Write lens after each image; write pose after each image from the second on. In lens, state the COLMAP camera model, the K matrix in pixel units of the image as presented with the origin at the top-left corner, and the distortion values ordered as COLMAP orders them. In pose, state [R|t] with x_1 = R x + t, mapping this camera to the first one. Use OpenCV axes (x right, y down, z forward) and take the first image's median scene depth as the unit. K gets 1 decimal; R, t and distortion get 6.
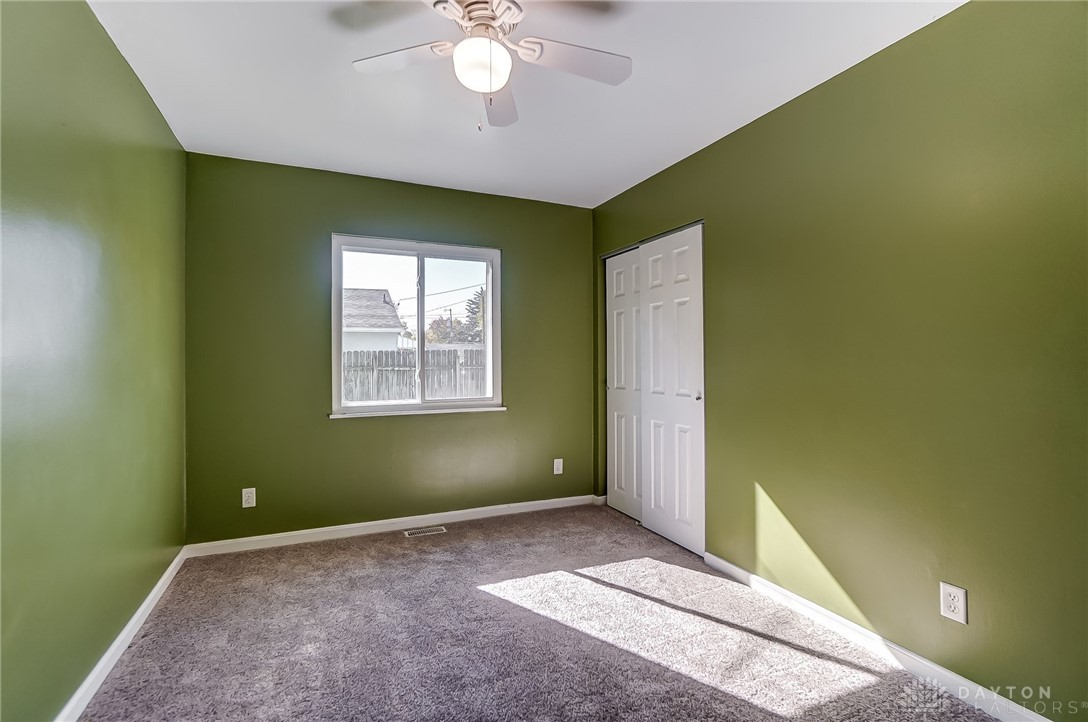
lens RADIAL K [[473.2, 0, 545.3], [0, 473.2, 354.7], [0, 0, 1]] dist [-0.014047, 0.003533]
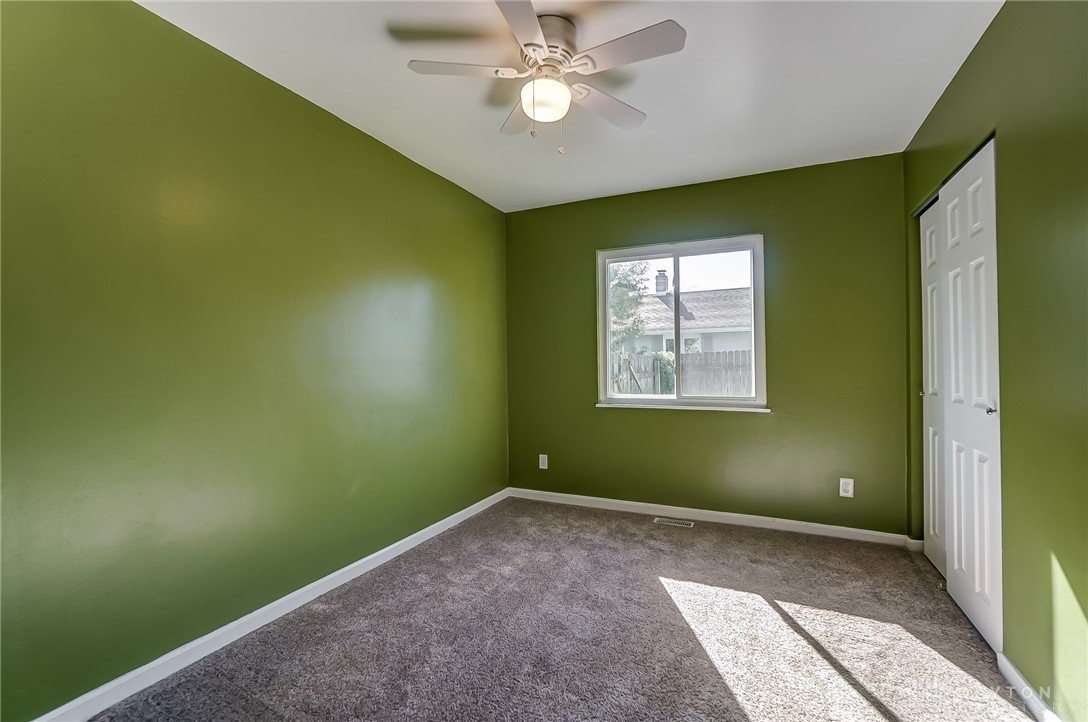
lens RADIAL K [[473.2, 0, 540.5], [0, 473.2, 359.7], [0, 0, 1]] dist [-0.014047, 0.003533]
pose [[0.665494, -0.006369, -0.746376, 0.375748], [0.014494, 0.999885, 0.004391, 0.009656], [0.746263, -0.013741, 0.665510, 0.109543]]
